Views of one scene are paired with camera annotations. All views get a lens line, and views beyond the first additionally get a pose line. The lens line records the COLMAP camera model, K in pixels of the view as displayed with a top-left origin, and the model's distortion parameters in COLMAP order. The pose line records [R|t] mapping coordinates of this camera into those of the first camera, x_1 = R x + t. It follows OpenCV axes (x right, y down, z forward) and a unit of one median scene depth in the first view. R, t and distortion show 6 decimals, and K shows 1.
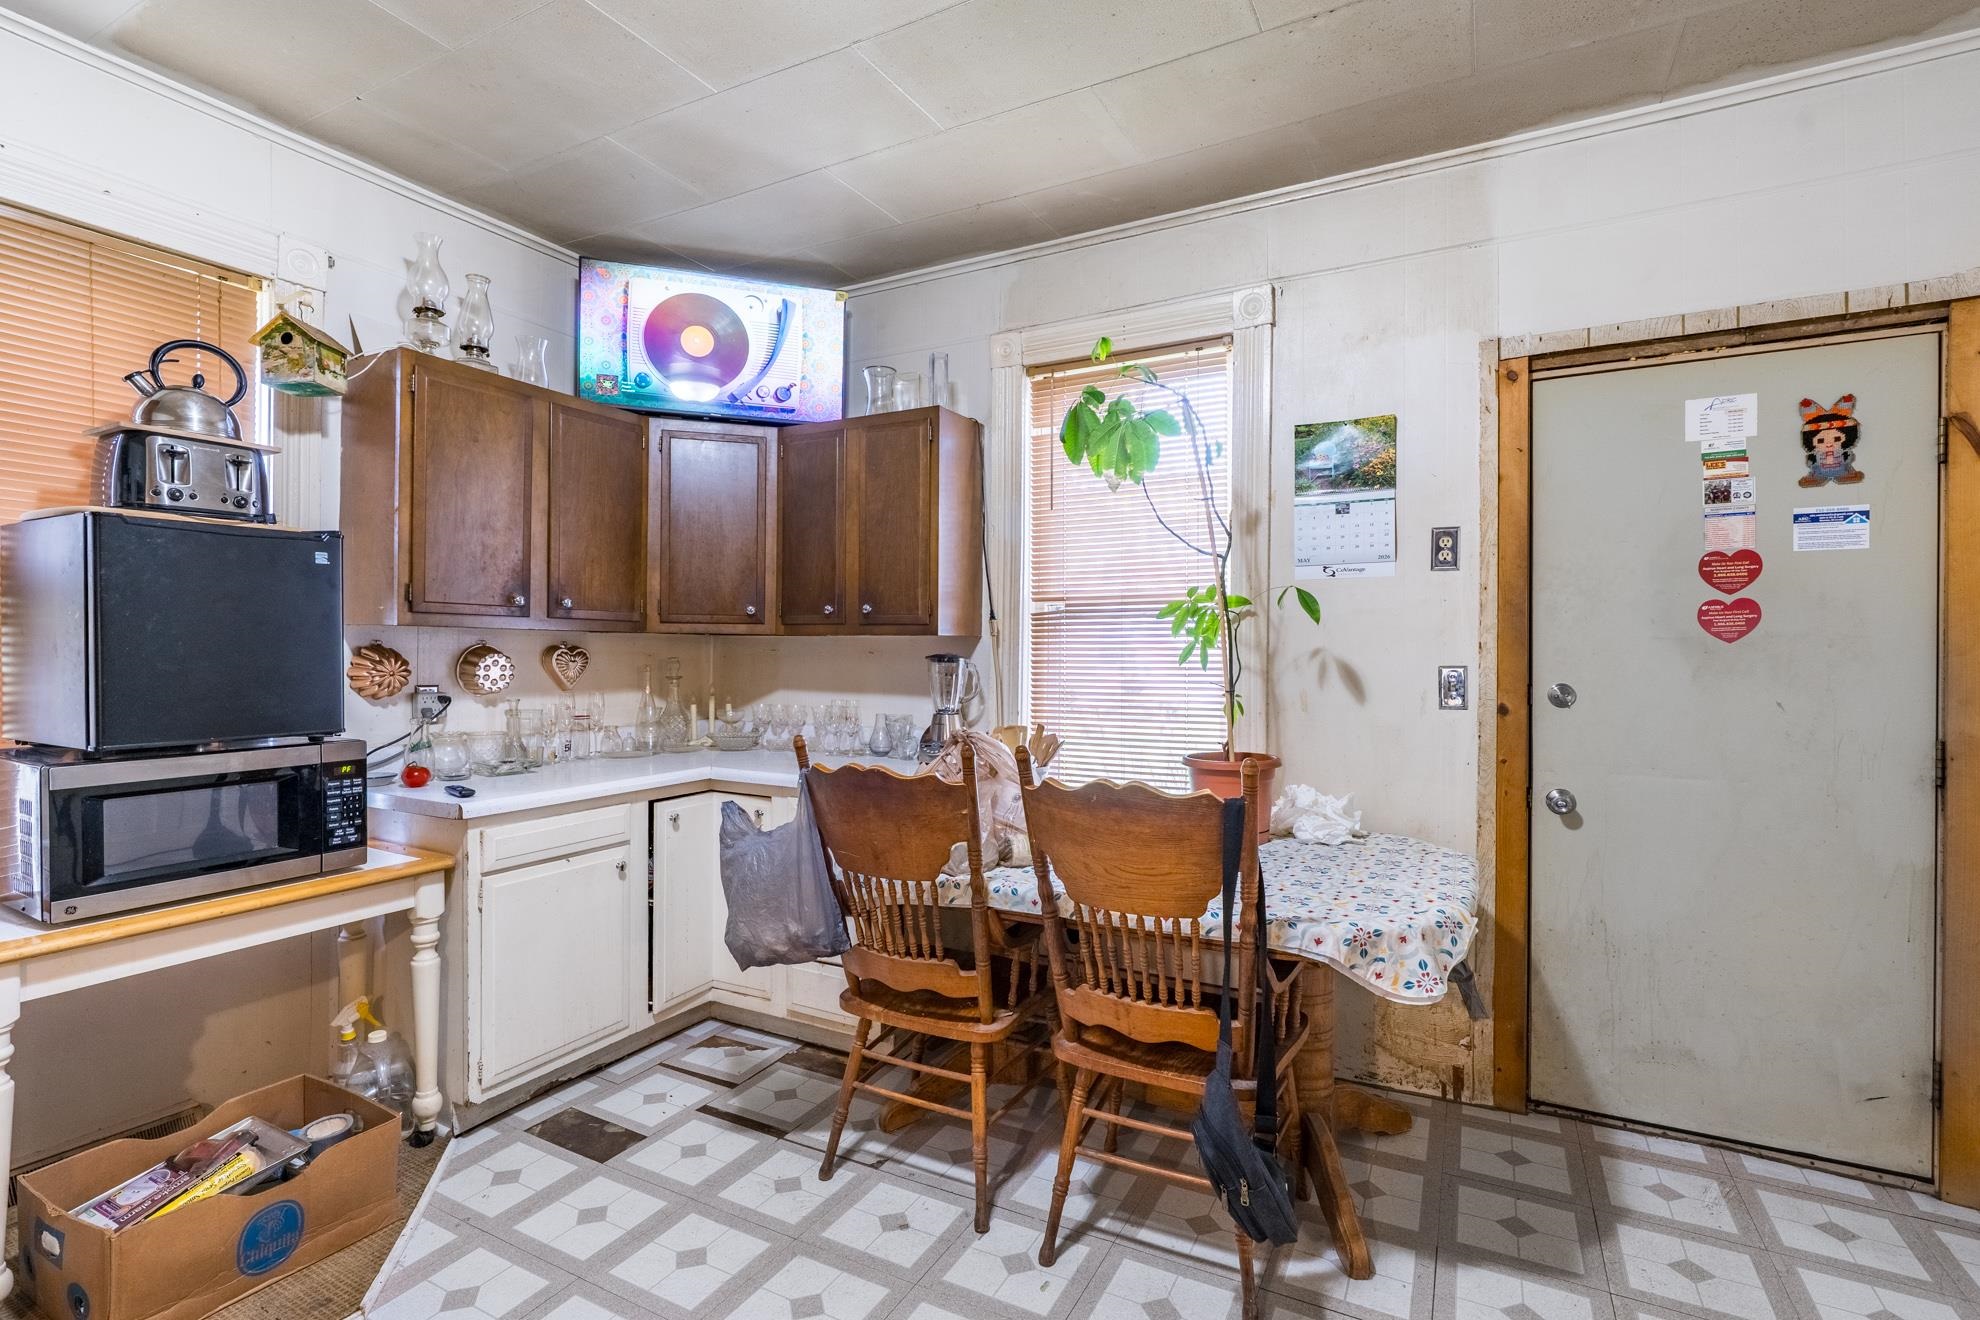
lens RADIAL K [[913.0, 0, 997.4], [0, 913.0, 657.4], [0, 0, 1]] dist [-0.003518, 0.000331]
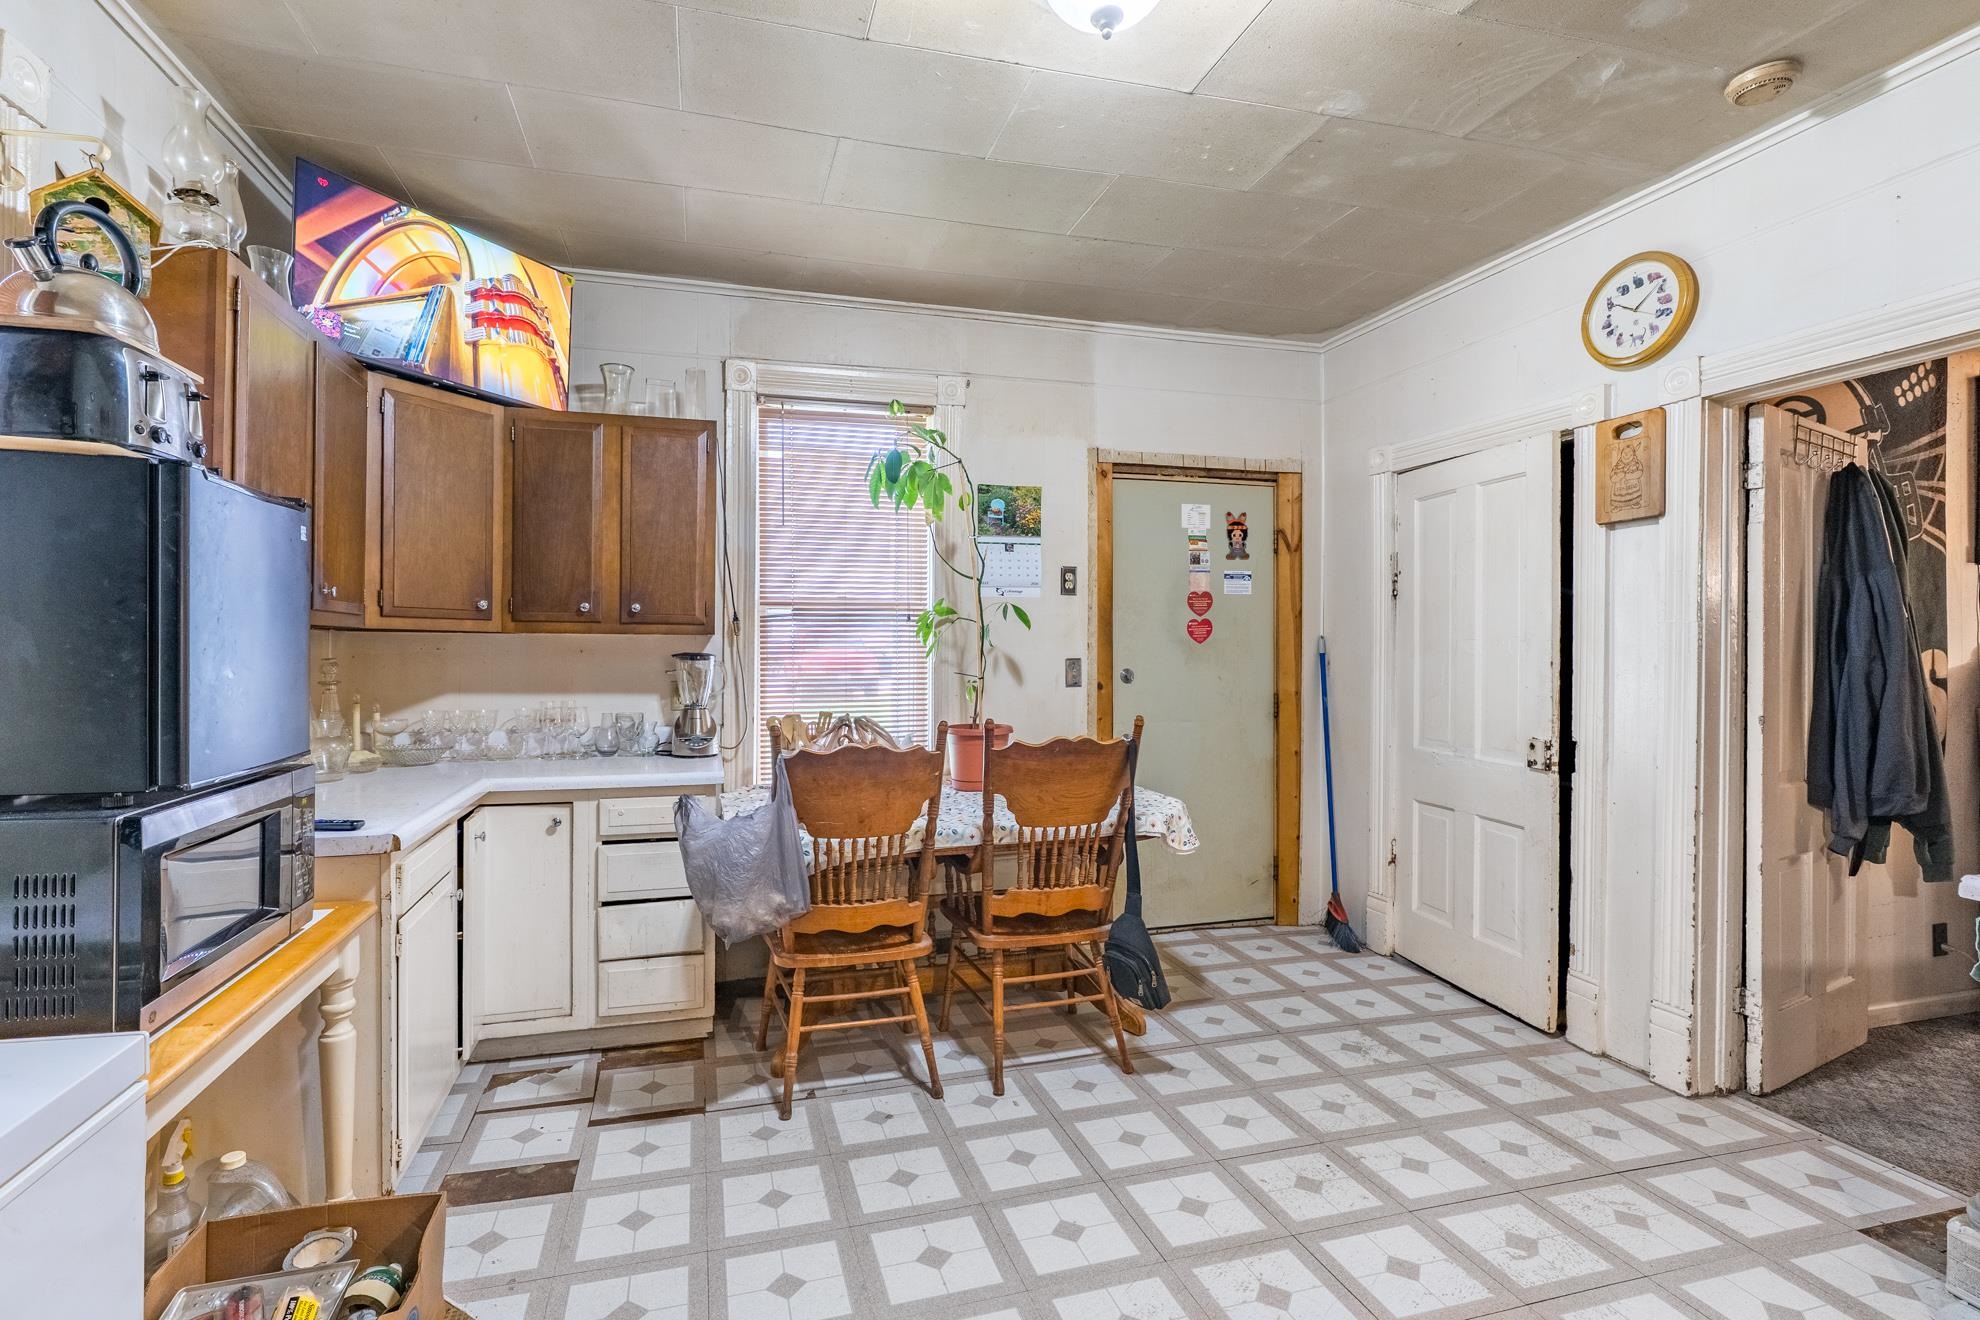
lens RADIAL K [[919.9, 0, 945.5], [0, 919.9, 653.9], [0, 0, 1]] dist [0.000555, 0.000520]
pose [[0.726901, -0.006111, 0.686715, -0.789764], [0.006341, 0.999978, 0.002186, -0.003030], [-0.686713, 0.002766, 0.726924, 0.036583]]
